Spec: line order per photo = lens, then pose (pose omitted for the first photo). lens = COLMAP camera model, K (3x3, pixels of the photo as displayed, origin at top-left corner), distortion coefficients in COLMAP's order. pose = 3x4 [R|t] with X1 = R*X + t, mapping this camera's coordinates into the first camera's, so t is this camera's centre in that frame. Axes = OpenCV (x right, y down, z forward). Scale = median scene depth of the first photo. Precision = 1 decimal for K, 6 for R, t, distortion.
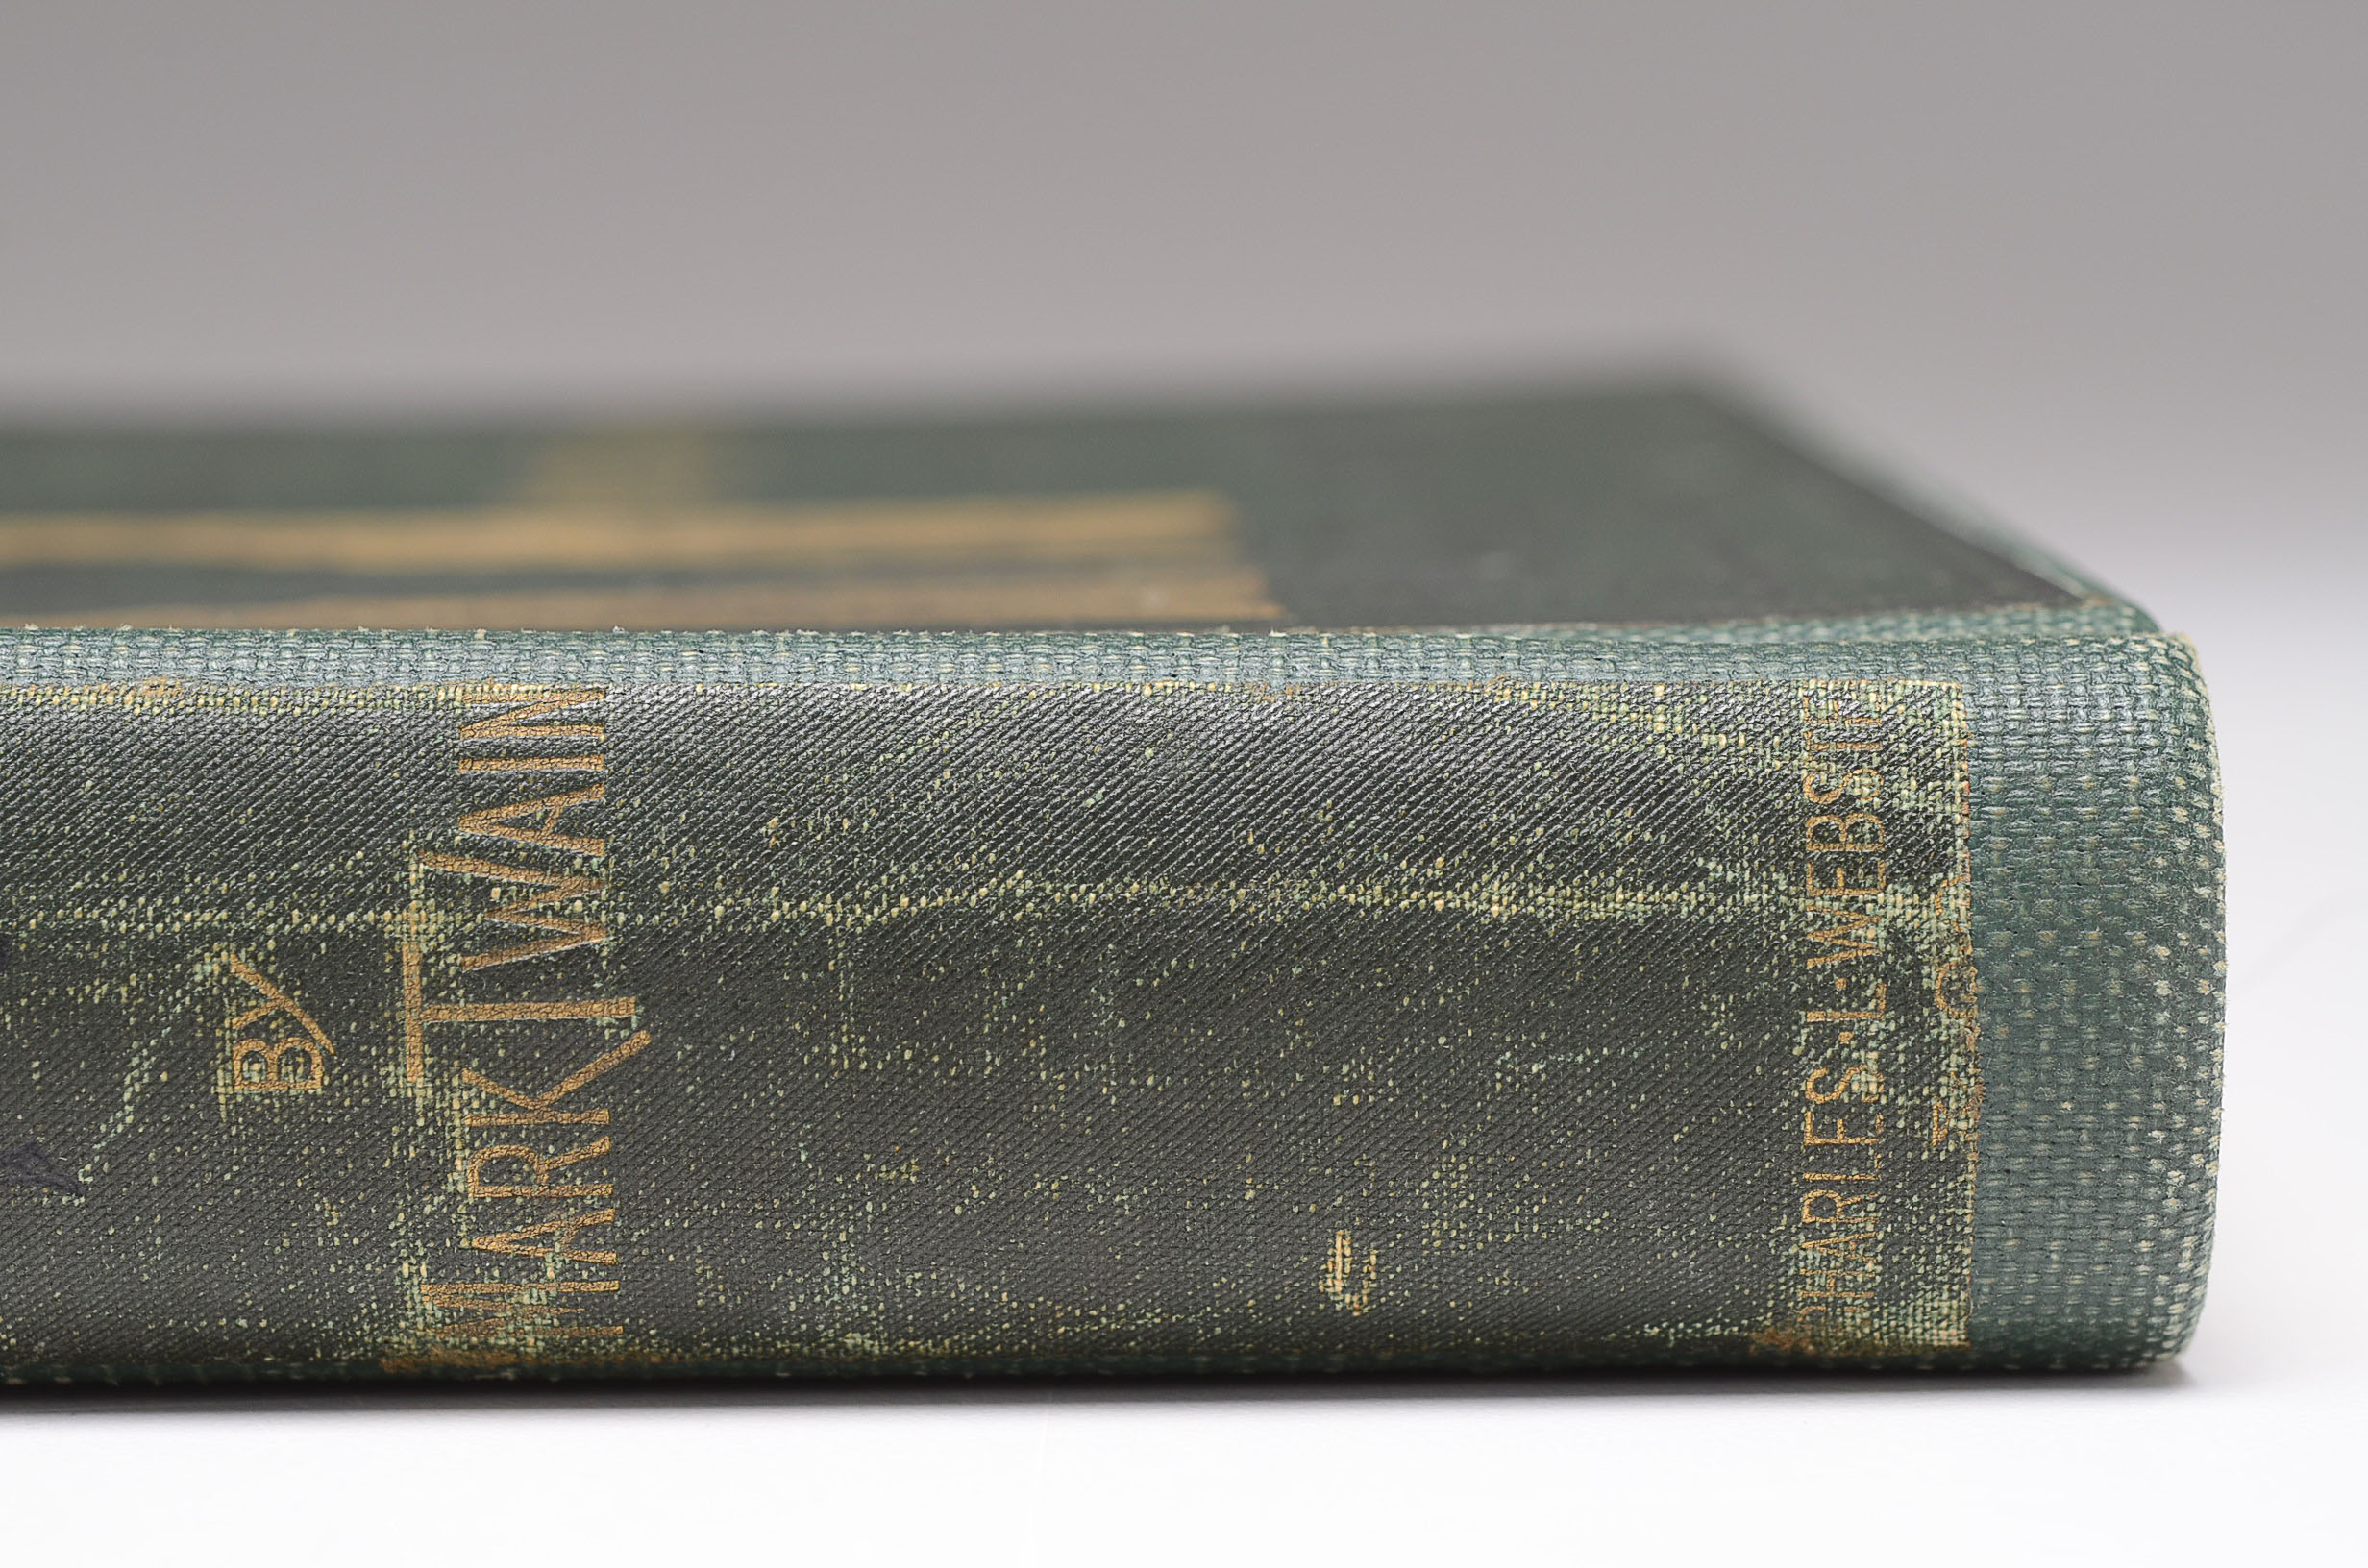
lens RADIAL K [[6346.0, 0, 1184.0], [0, 6346.0, 784.0], [0, 0, 1]] dist [-0.072264, -0.072917]
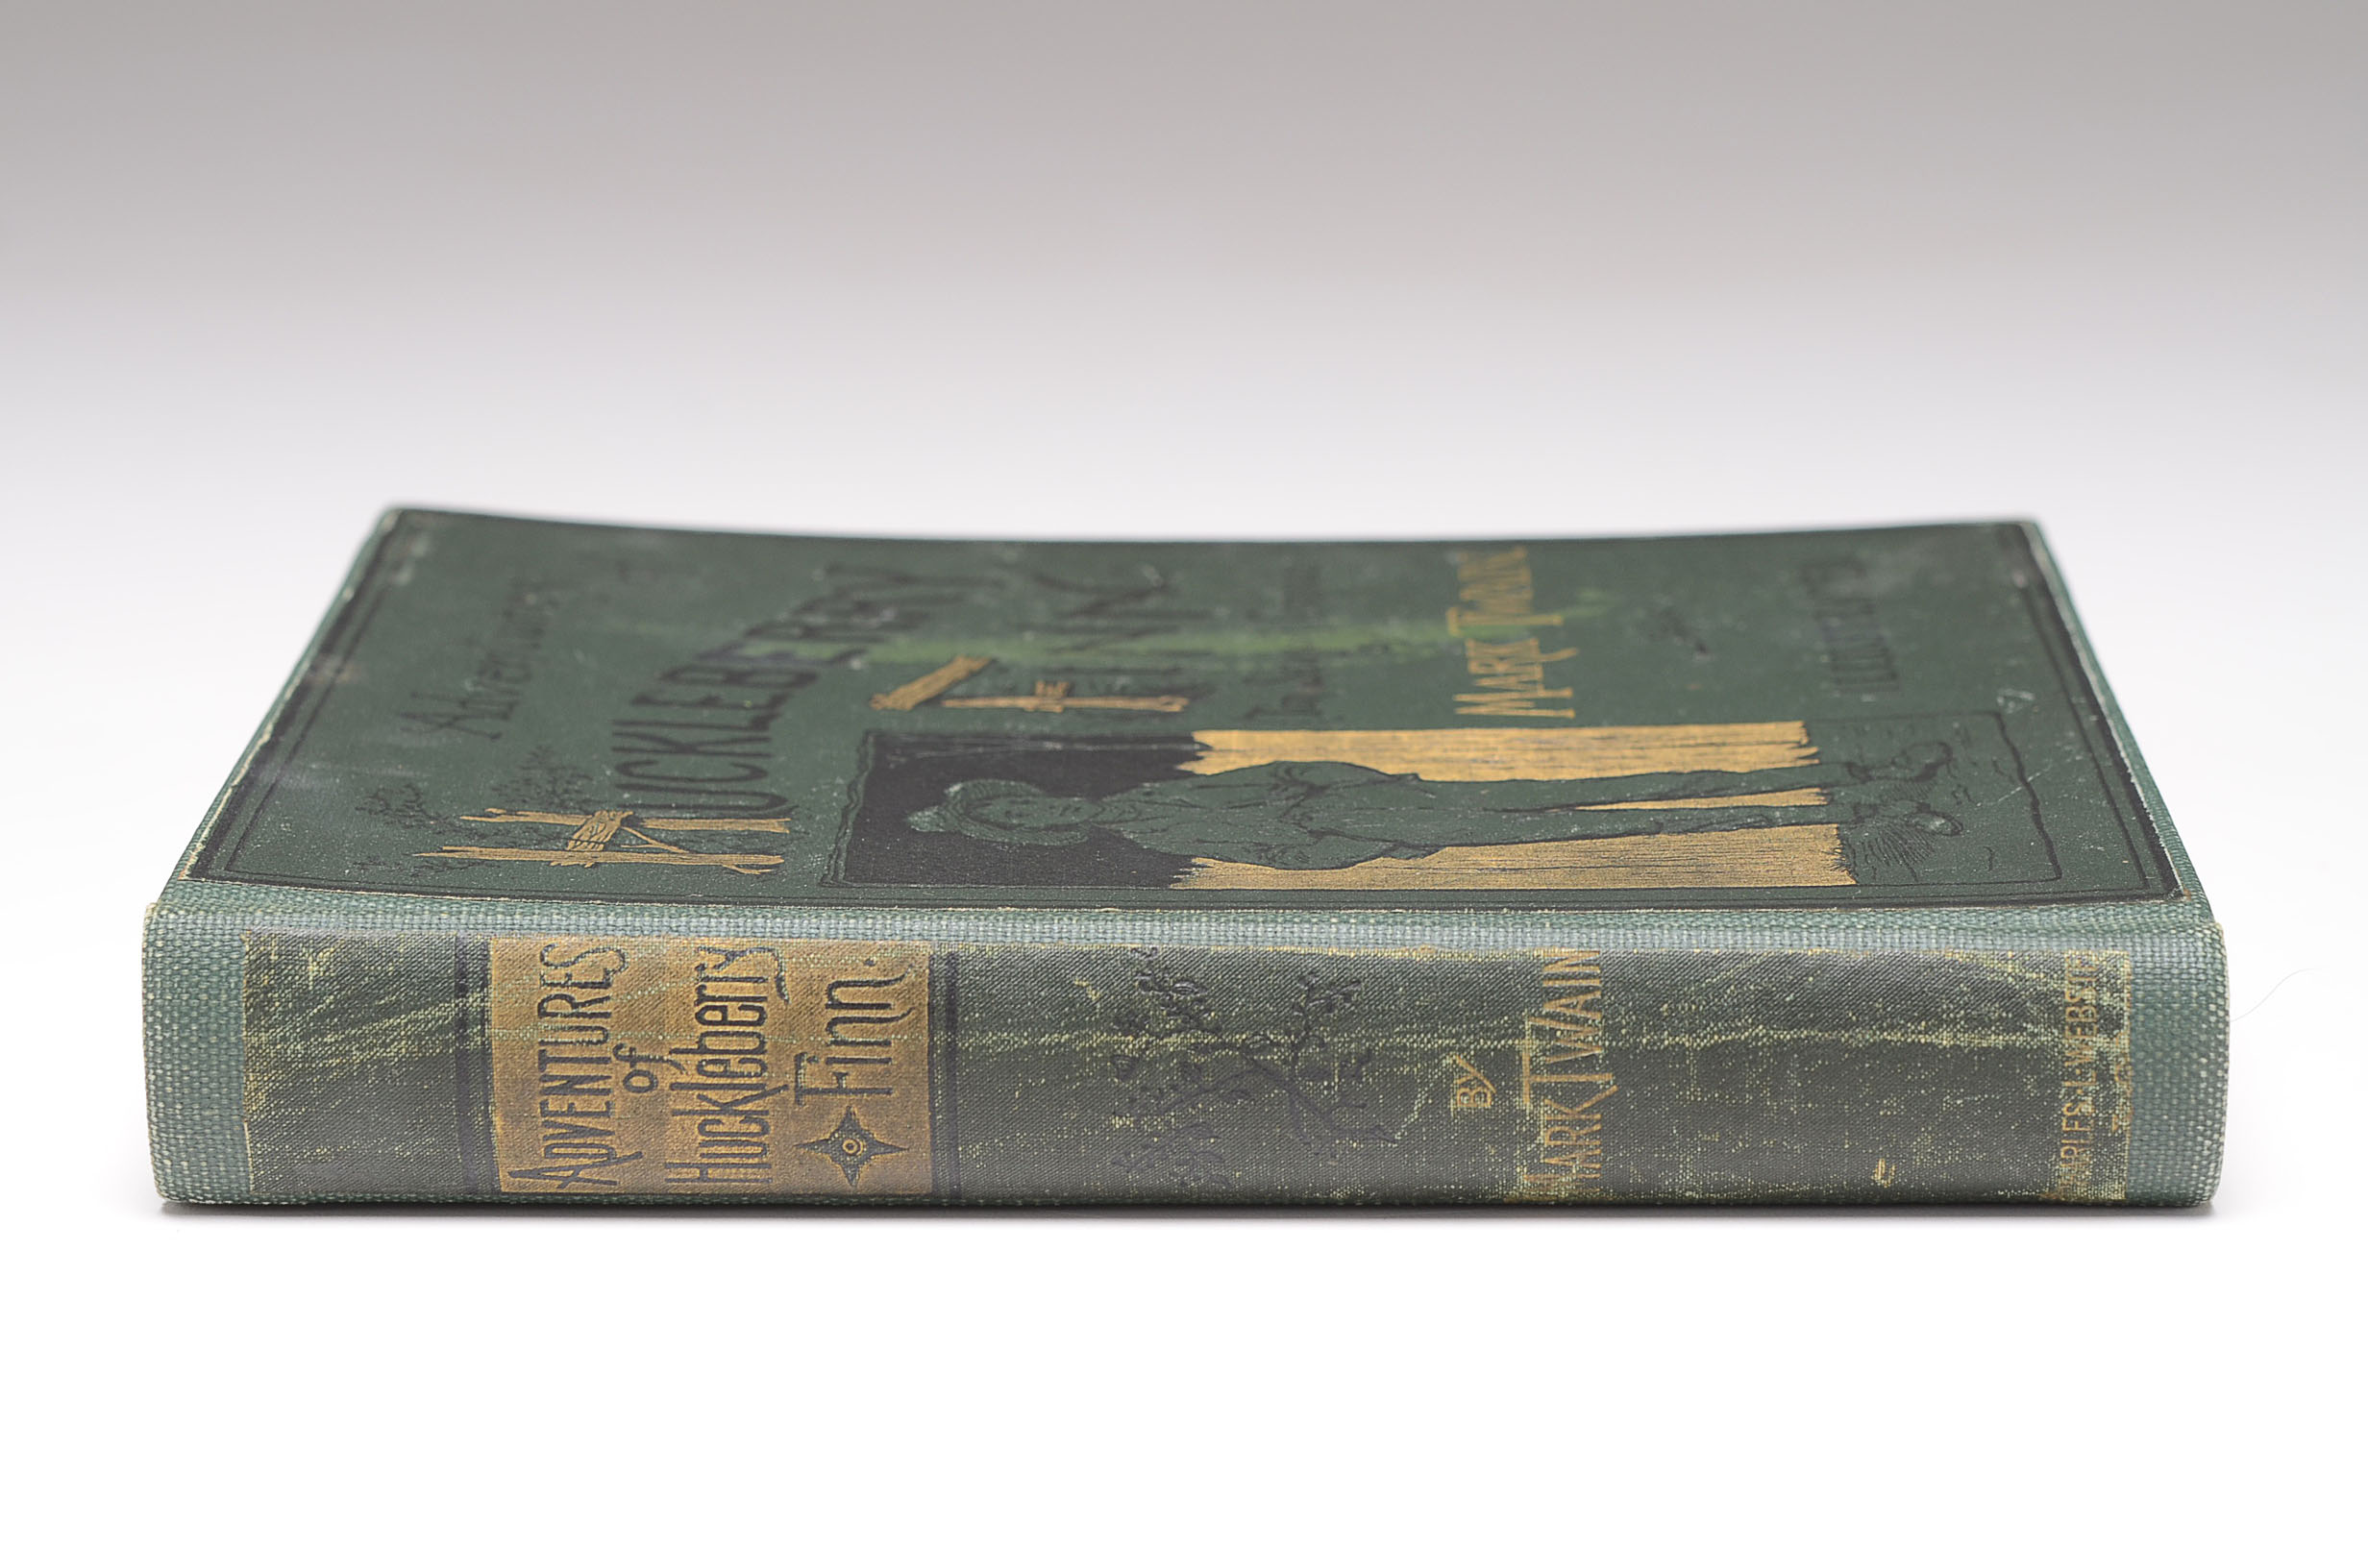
lens RADIAL K [[6118.0, 0, 1184.0], [0, 6118.0, 784.0], [0, 0, 1]] dist [-0.017251, -0.327905]
pose [[0.998783, 0.009038, -0.048476, -0.140513], [-0.000942, 0.986377, 0.164500, -0.493217], [0.049302, -0.164255, 0.985185, -1.452803]]
